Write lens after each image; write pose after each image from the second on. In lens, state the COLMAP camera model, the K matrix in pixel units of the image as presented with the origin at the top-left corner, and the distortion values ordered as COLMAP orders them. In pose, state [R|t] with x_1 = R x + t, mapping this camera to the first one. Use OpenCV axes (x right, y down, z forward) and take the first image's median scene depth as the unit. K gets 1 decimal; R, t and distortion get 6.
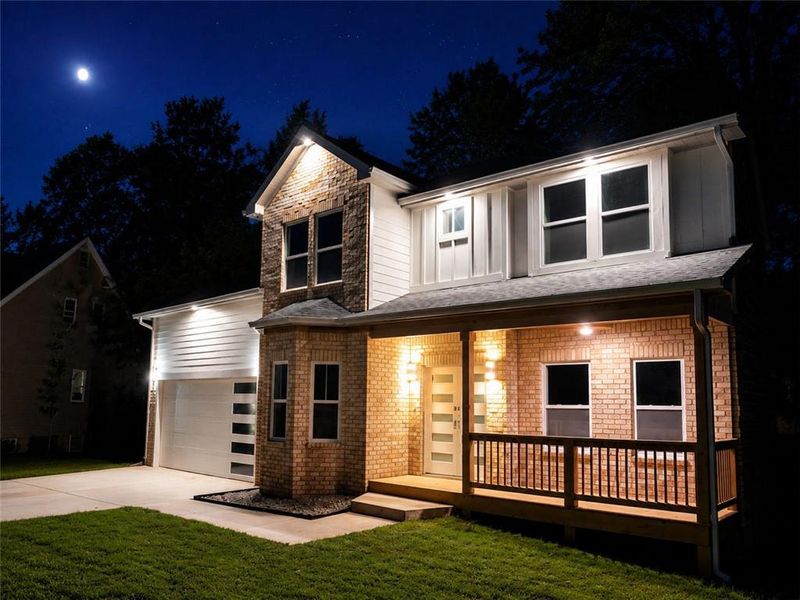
lens RADIAL K [[570.6, 0, 400.0], [0, 570.6, 300.0], [0, 0, 1]] dist [0.050513, 0.000065]
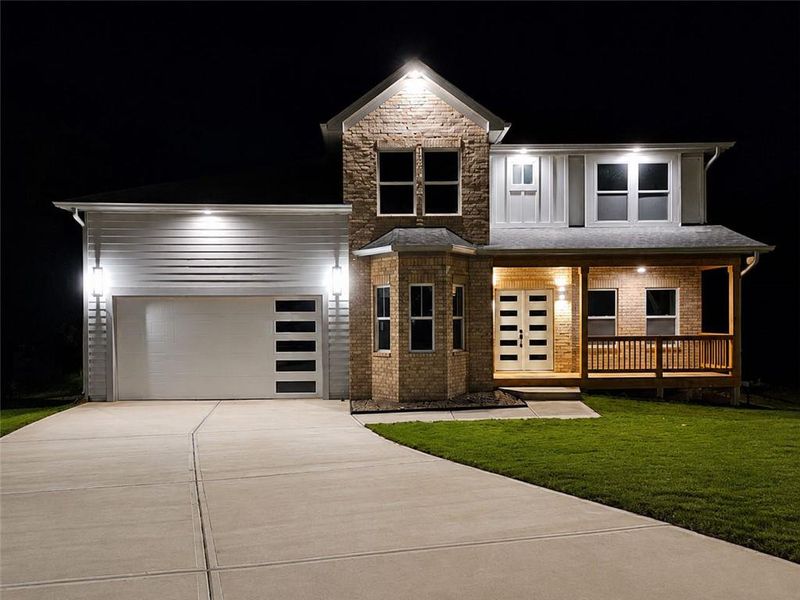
lens RADIAL K [[570.6, 0, 400.0], [0, 570.6, 300.0], [0, 0, 1]] dist [0.050513, 0.000065]
pose [[0.771183, -0.003164, 0.636606, -1.010522], [-0.094929, 0.988236, 0.119908, 0.009616], [-0.629497, -0.152903, 0.761810, 0.181511]]
